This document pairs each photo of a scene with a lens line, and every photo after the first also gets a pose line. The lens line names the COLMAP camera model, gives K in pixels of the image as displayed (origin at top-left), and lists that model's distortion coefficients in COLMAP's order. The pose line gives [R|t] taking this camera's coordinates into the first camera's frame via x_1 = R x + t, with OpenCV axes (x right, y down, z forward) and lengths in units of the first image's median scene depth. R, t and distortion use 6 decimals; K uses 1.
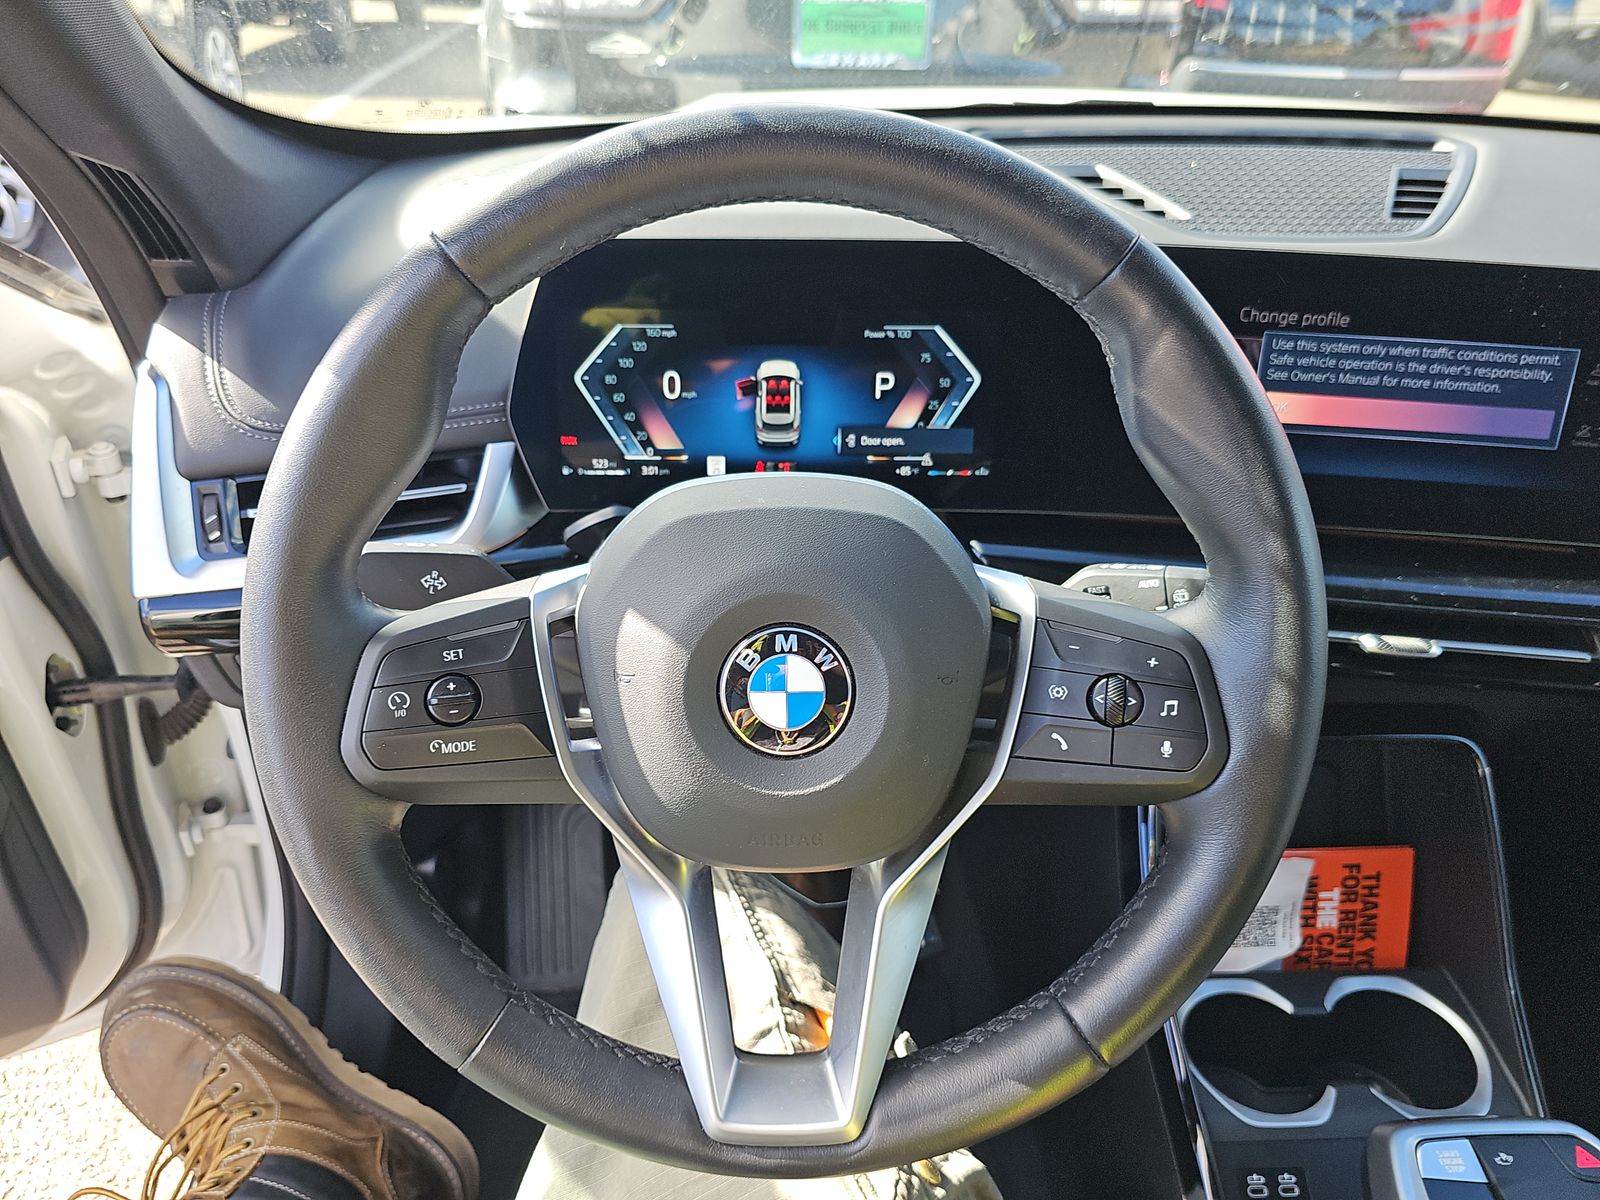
lens RADIAL K [[1067.5, 0, 793.3], [0, 1067.5, 606.1], [0, 0, 1]] dist [-0.001900, -0.022005]
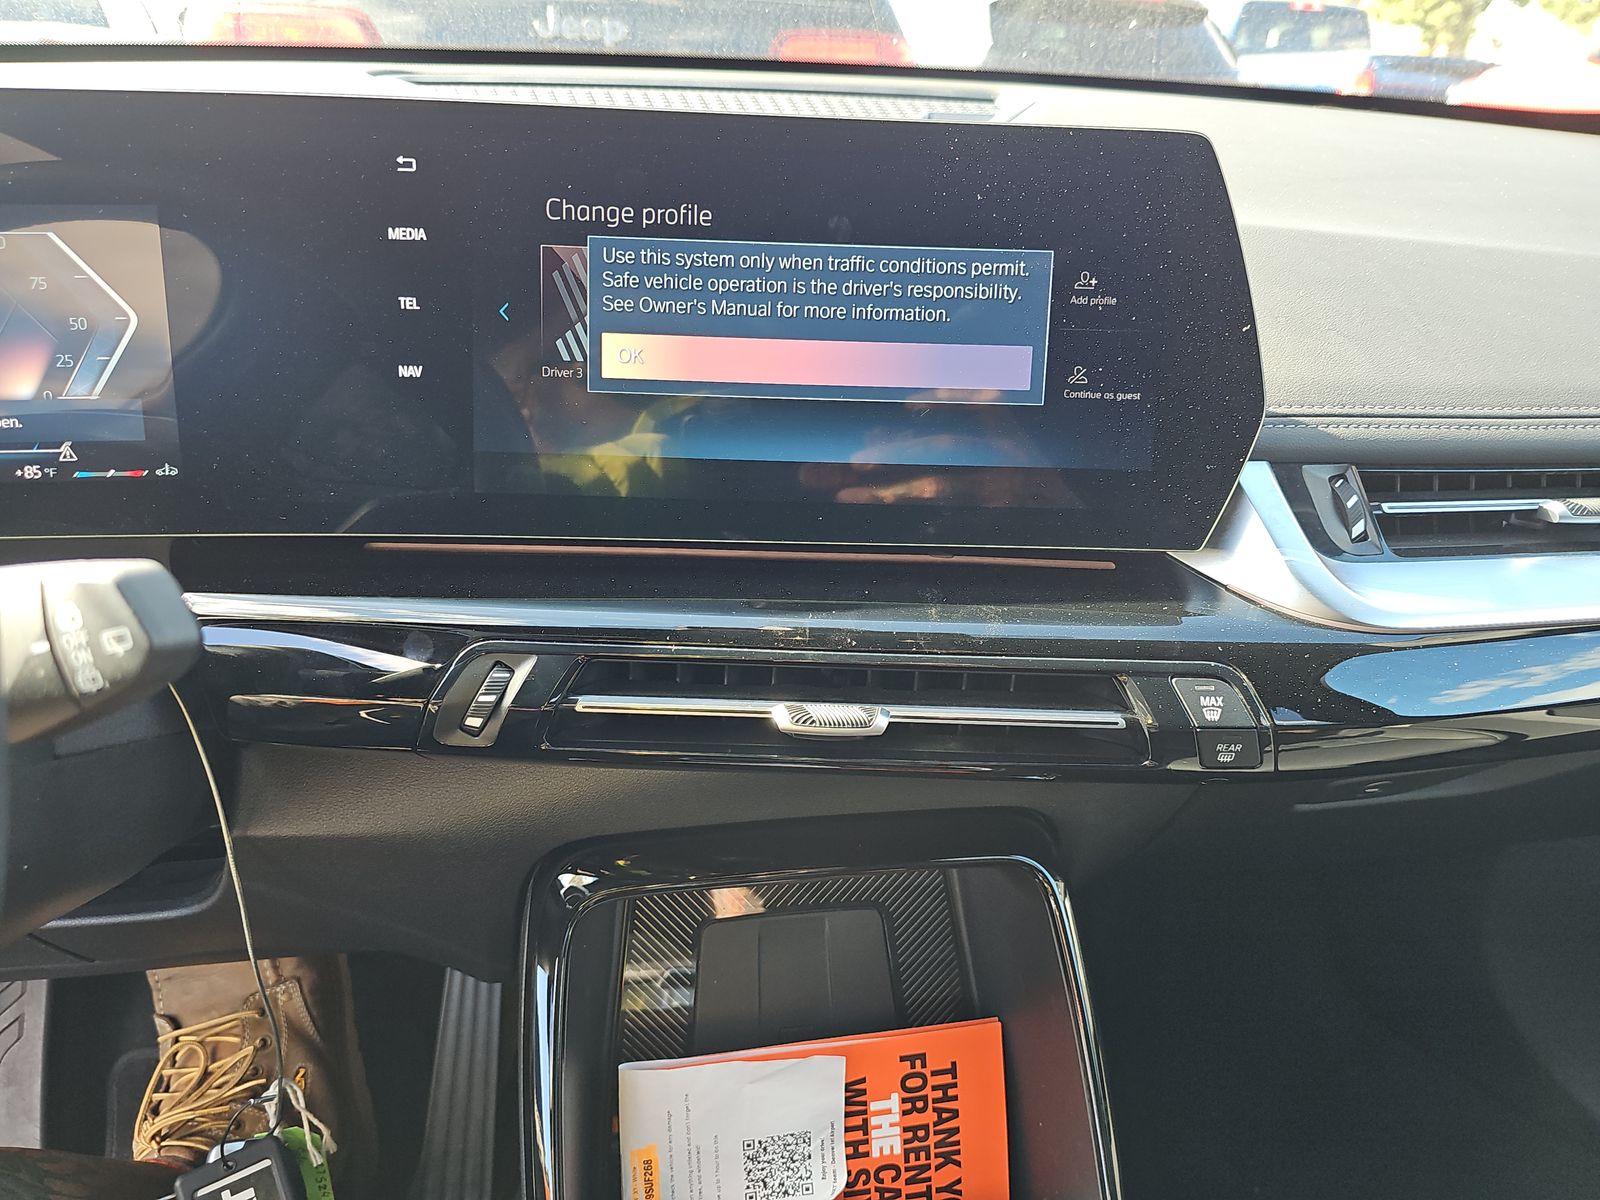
lens RADIAL K [[1067.5, 0, 800.9], [0, 1067.5, 599.4], [0, 0, 1]] dist [-0.001900, -0.022005]
pose [[0.990300, -0.037683, 0.133737, 0.471114], [0.054850, 0.990373, -0.127096, 0.046543], [-0.127660, 0.133199, 0.982833, 0.378985]]
